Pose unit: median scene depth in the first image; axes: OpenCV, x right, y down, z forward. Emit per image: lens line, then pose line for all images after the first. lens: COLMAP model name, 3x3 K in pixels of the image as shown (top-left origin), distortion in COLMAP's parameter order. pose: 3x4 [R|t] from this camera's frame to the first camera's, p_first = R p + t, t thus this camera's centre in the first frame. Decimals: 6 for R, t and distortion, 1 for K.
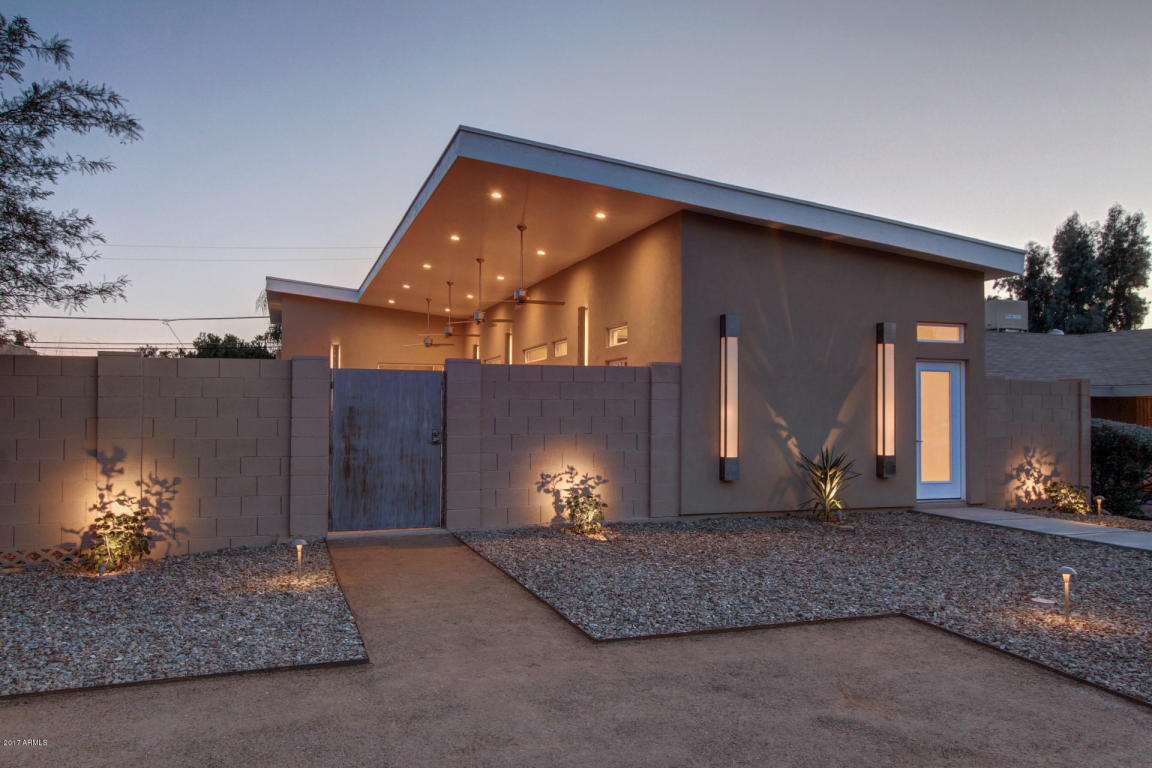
lens RADIAL K [[884.1, 0, 632.5], [0, 884.1, 393.0], [0, 0, 1]] dist [-0.021061, 0.040176]
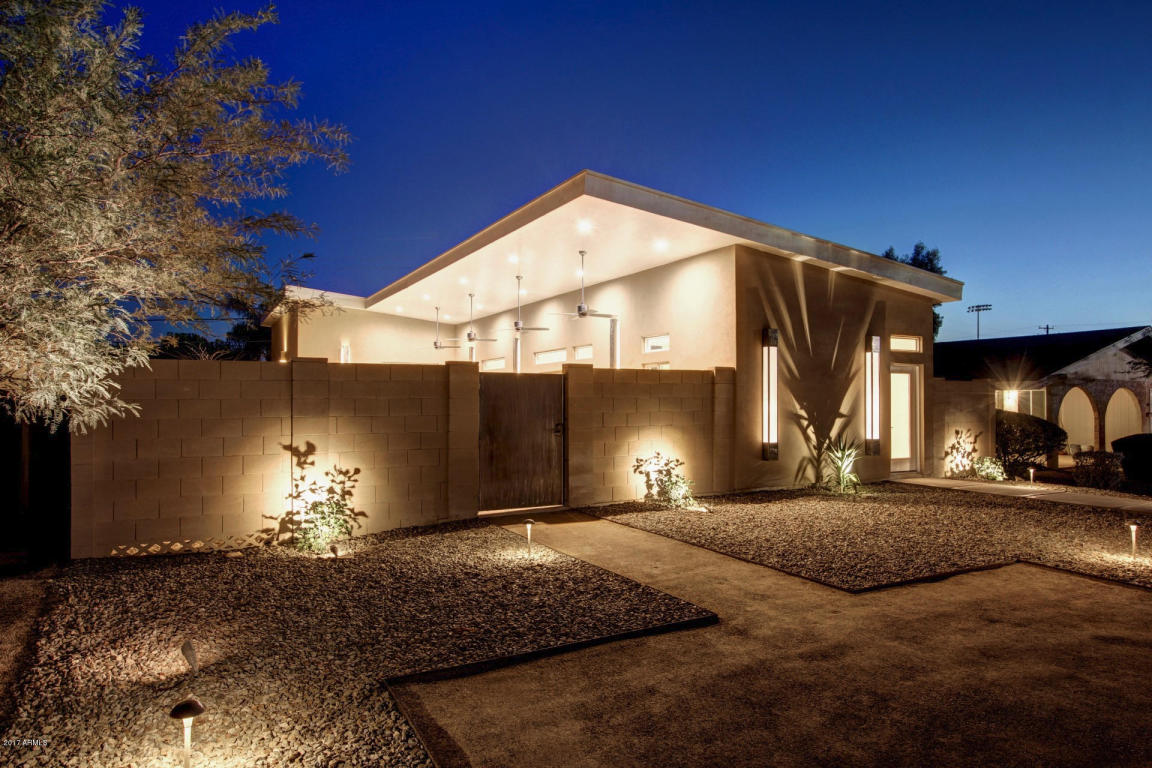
lens RADIAL K [[734.9, 0, 637.1], [0, 734.9, 392.7], [0, 0, 1]] dist [-0.028790, 0.015855]
pose [[0.984623, -0.002276, 0.174680, -0.275739], [0.000335, 0.999938, 0.011139, -0.010398], [-0.174694, -0.010909, 0.984562, 0.003582]]
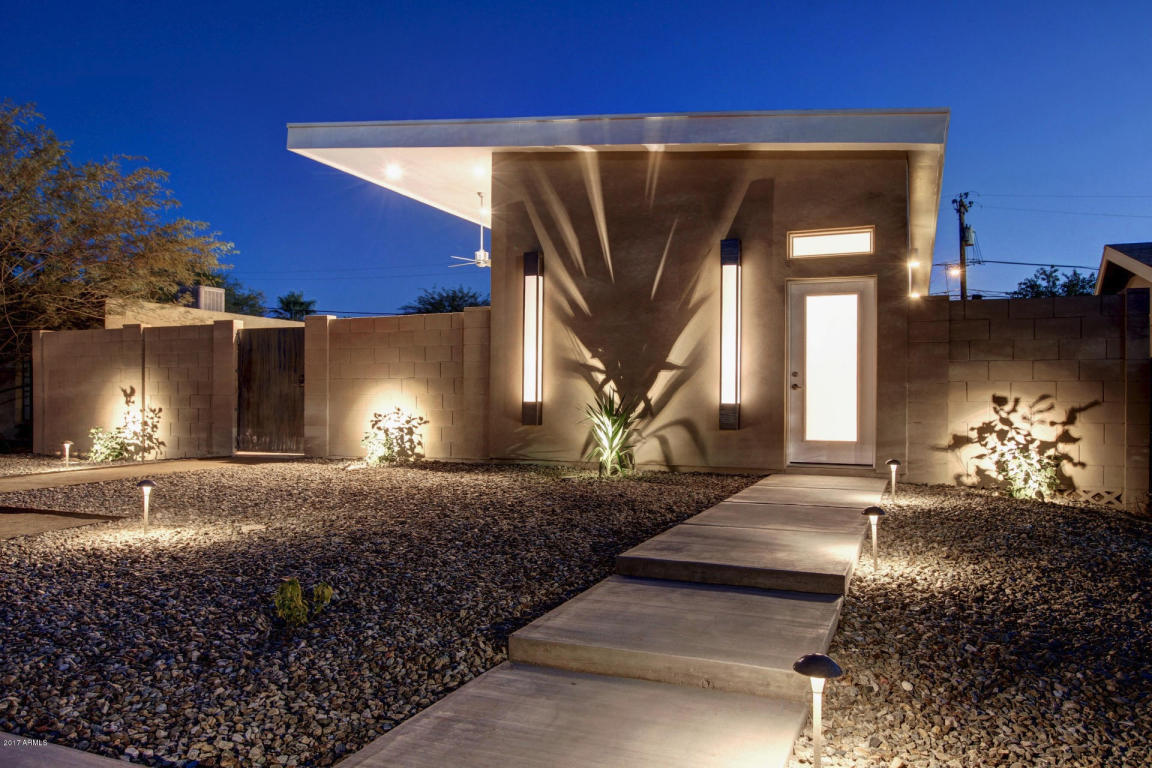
lens RADIAL K [[884.1, 0, 597.6], [0, 884.1, 391.0], [0, 0, 1]] dist [-0.021061, 0.040176]
pose [[0.717490, -0.007462, -0.696529, 0.879556], [0.016344, 0.999848, 0.006124, 0.060080], [0.696377, -0.015778, 0.717503, 0.383336]]
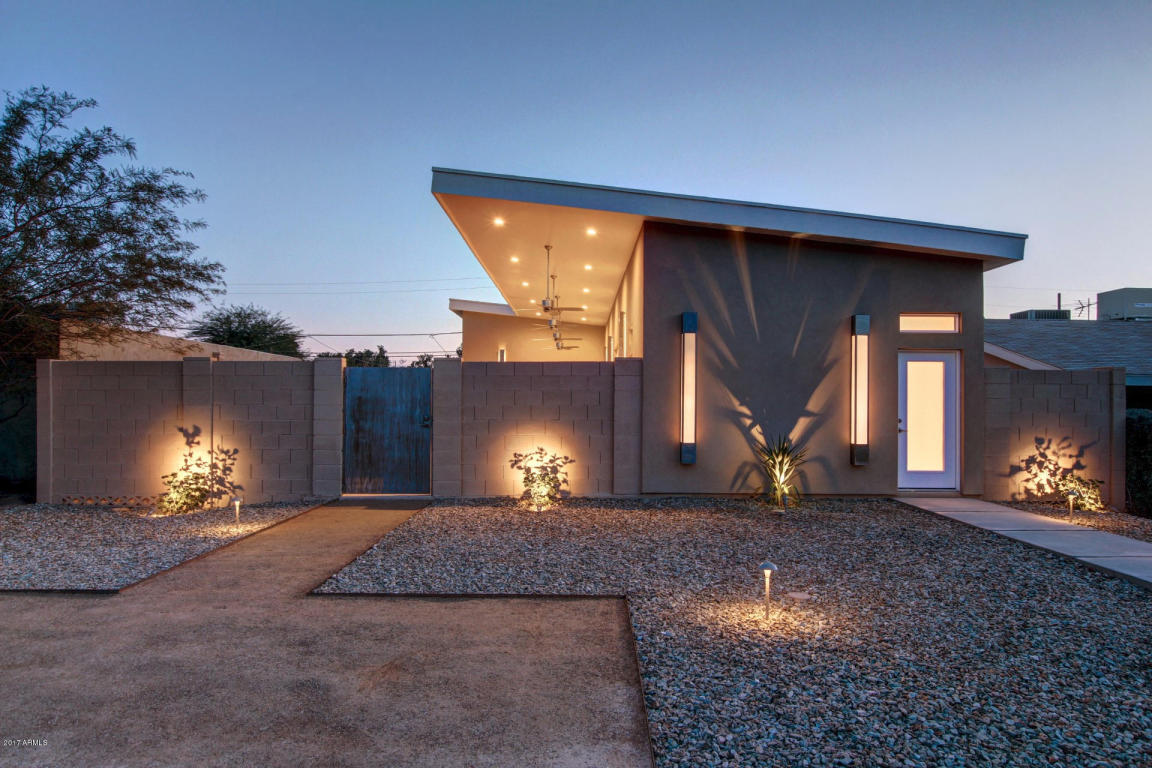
lens RADIAL K [[734.9, 0, 604.9], [0, 734.9, 390.1], [0, 0, 1]] dist [-0.028790, 0.015855]
pose [[0.940763, -0.004602, -0.339032, 0.341908], [0.005719, 0.999981, 0.002296, 0.004952], [0.339015, -0.004099, 0.940772, 0.112343]]
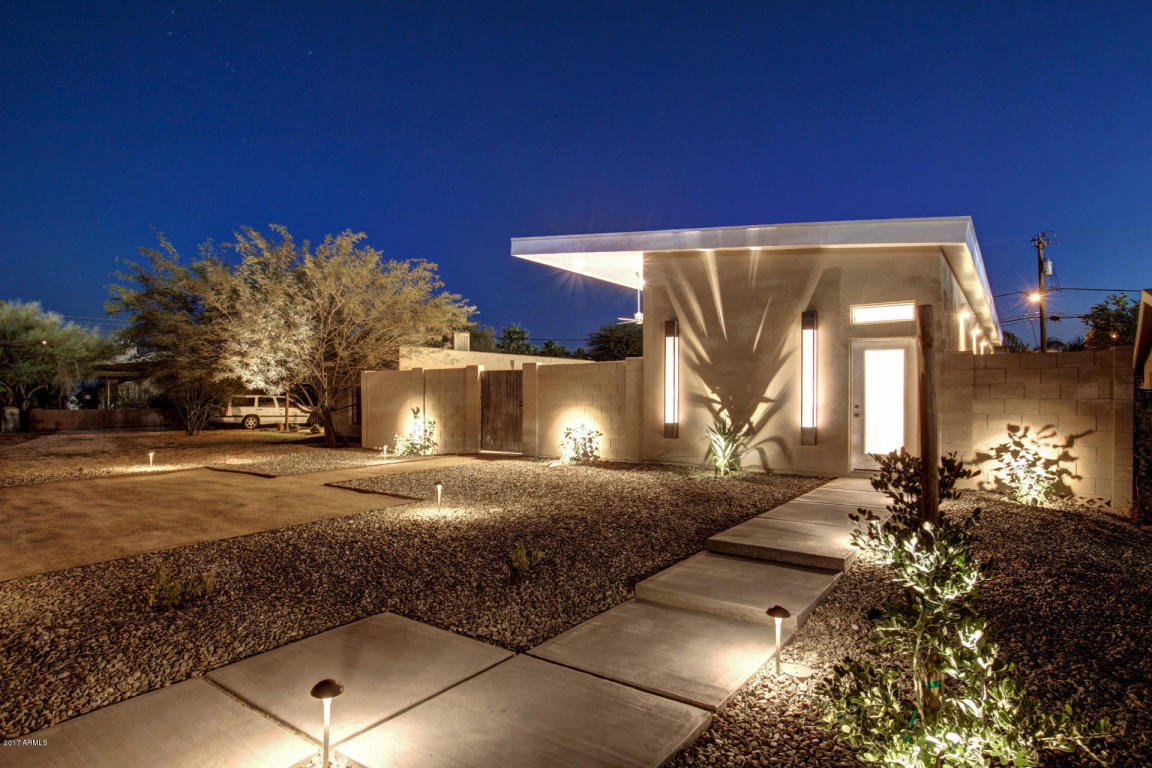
lens RADIAL K [[679.3, 0, 573.3], [0, 679.3, 391.5], [0, 0, 1]] dist [-0.034376, 0.007308]
pose [[0.529546, -0.007468, -0.848248, 1.004131], [0.022607, 0.999730, 0.005312, 0.014920], [0.847980, -0.021990, 0.529572, 0.313489]]
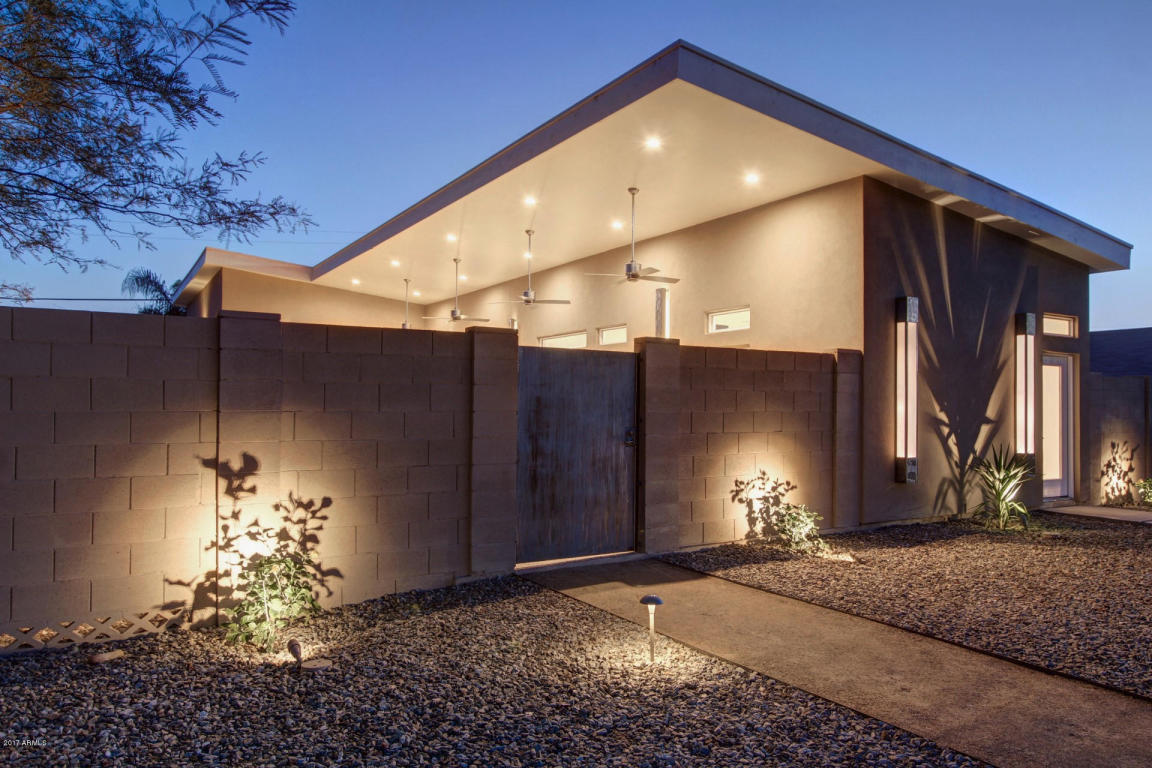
lens RADIAL K [[811.4, 0, 633.0], [0, 811.4, 394.4], [0, 0, 1]] dist [-0.003080, 0.003032]
pose [[0.976965, 0.007803, 0.213257, -0.354852], [-0.009075, 0.999946, 0.004986, 0.008169], [-0.213207, -0.006806, 0.976983, 0.276334]]
